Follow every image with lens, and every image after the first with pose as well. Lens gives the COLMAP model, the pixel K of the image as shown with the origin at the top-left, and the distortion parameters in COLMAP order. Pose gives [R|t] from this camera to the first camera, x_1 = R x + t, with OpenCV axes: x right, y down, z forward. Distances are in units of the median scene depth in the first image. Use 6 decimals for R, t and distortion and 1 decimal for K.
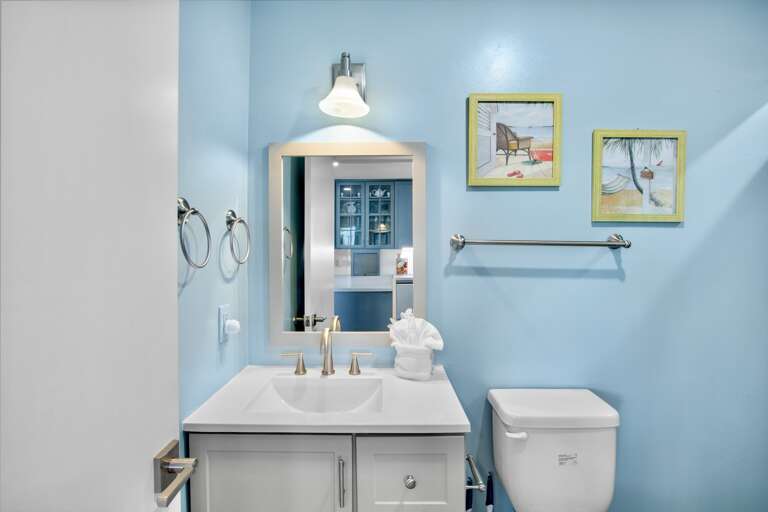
lens RADIAL K [[376.2, 0, 382.3], [0, 376.2, 254.5], [0, 0, 1]] dist [-0.019719, -0.000411]
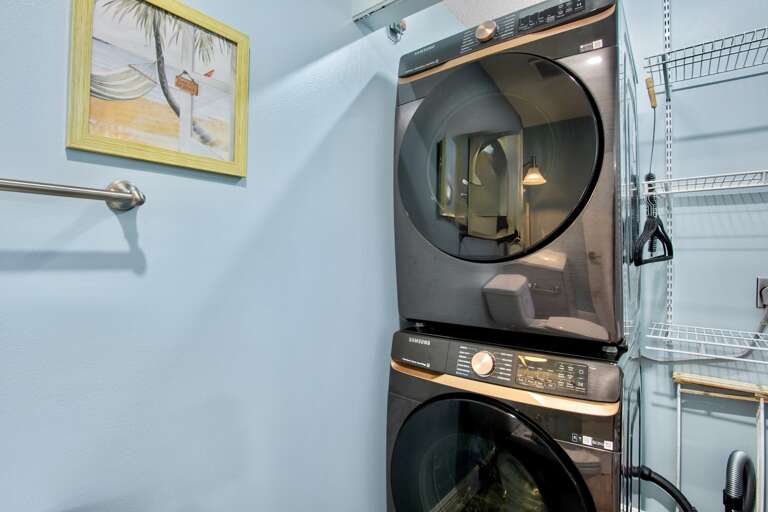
lens RADIAL K [[376.2, 0, 384.3], [0, 376.2, 252.8], [0, 0, 1]] dist [-0.019719, -0.000411]
pose [[0.612263, 0.003970, 0.790644, 0.446053], [0.011753, 0.999831, -0.014121, 0.053694], [-0.790567, 0.017939, 0.612113, 0.416909]]
